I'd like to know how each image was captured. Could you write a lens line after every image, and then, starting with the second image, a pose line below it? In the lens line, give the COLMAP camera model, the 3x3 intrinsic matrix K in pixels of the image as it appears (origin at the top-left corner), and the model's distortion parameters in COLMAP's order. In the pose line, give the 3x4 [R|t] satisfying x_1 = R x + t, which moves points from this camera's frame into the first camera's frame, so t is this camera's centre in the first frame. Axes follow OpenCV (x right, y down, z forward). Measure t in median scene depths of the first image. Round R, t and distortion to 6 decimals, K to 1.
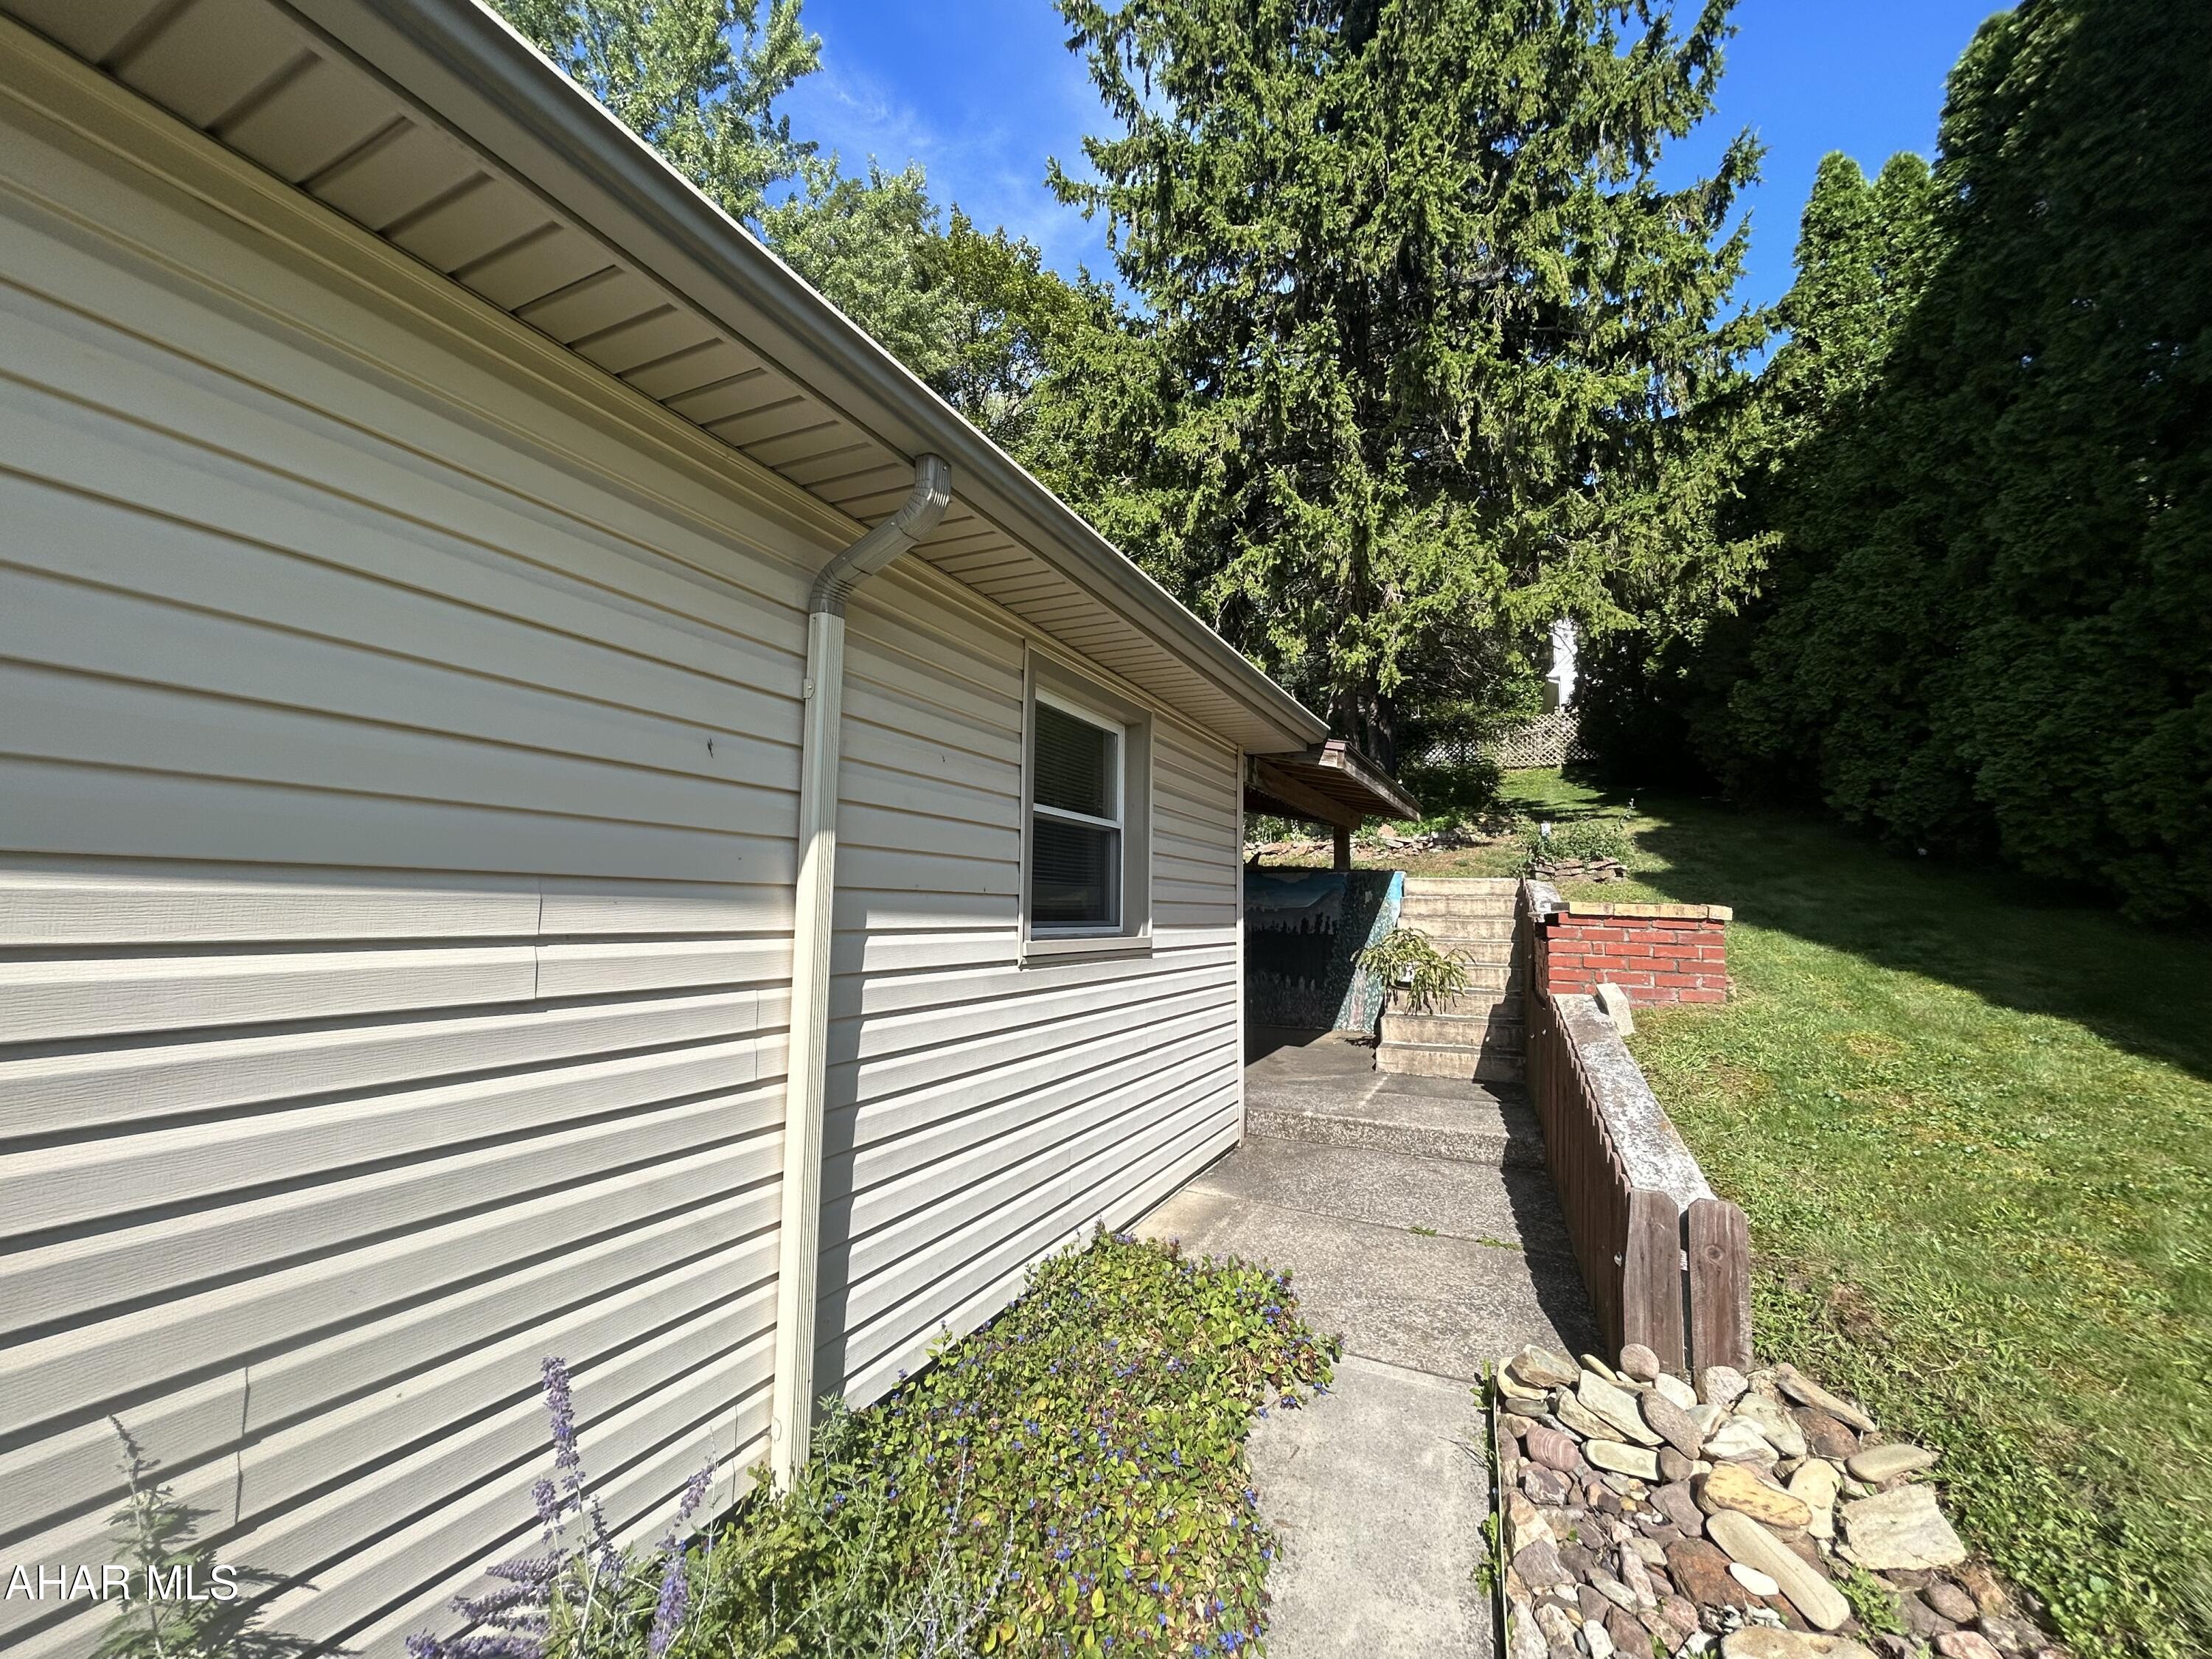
lens RADIAL K [[887.1, 0, 1107.2], [0, 887.1, 826.2], [0, 0, 1]] dist [-0.000946, -0.000316]
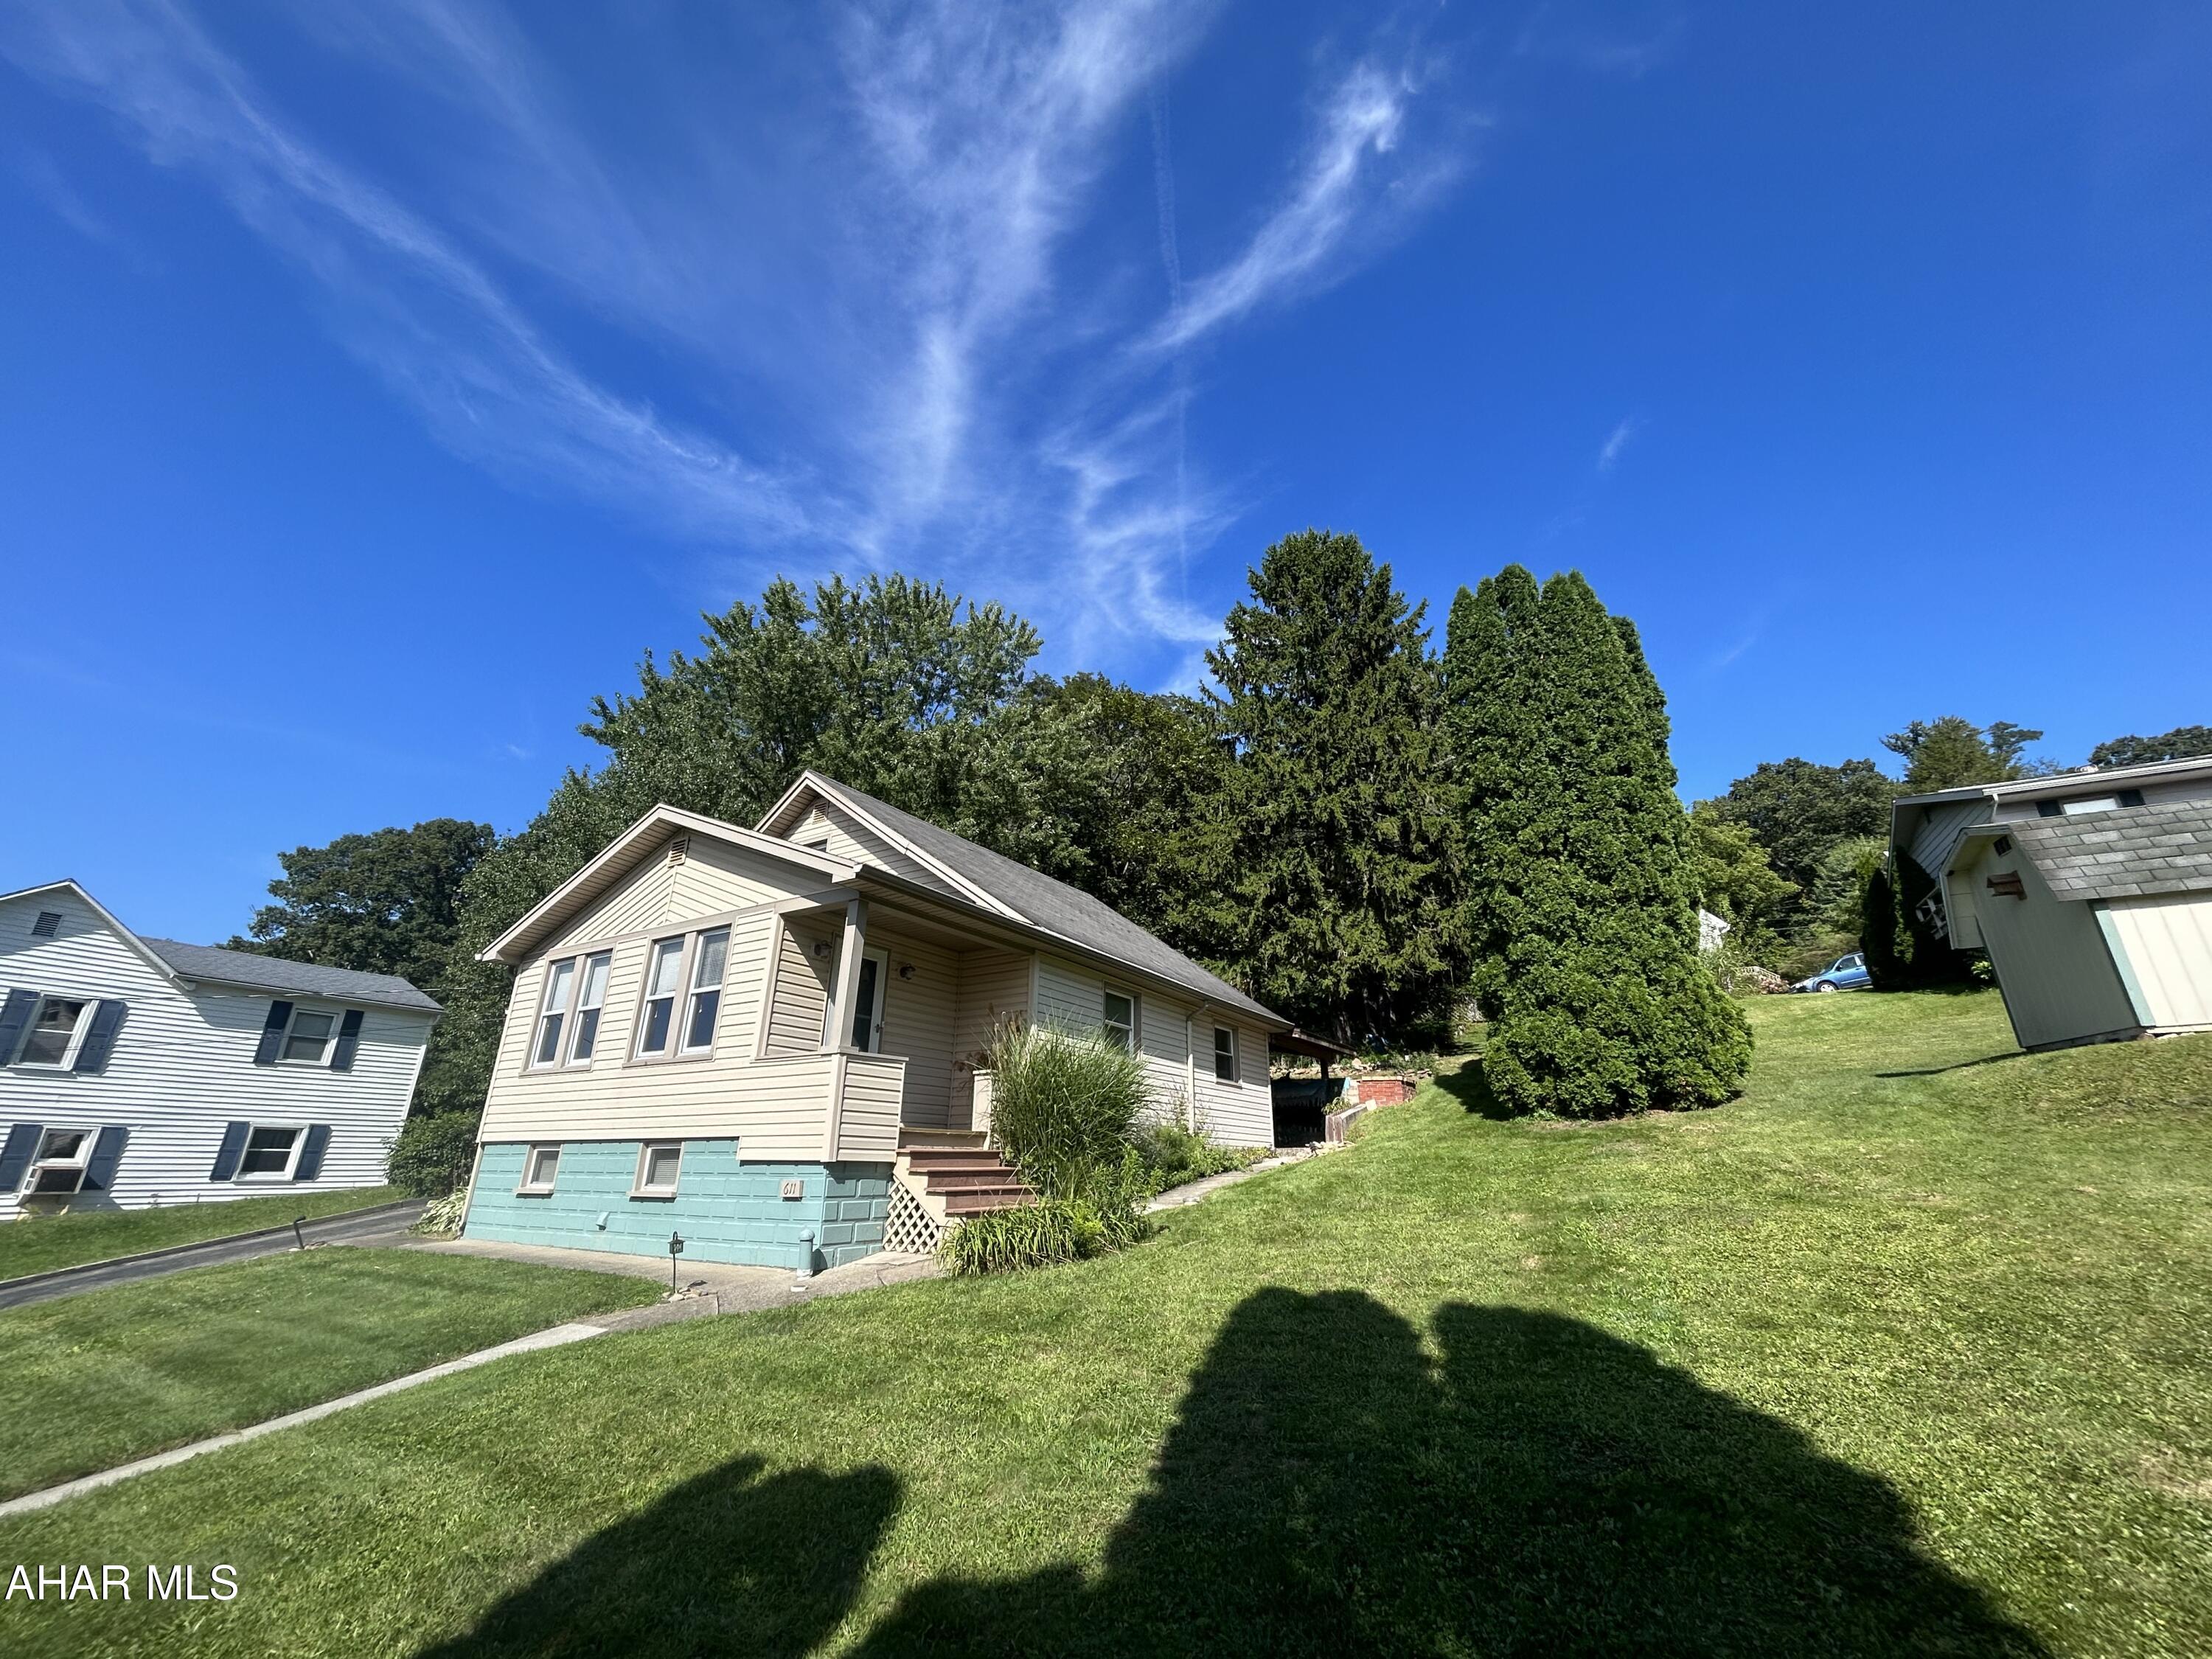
lens RADIAL K [[887.1, 0, 1110.9], [0, 887.1, 821.6], [0, 0, 1]] dist [-0.000946, -0.000316]
pose [[0.995691, -0.039122, -0.084075, -0.064637], [0.014367, 0.960783, -0.276929, 0.036065], [0.091611, 0.274528, 0.957205, -1.328149]]
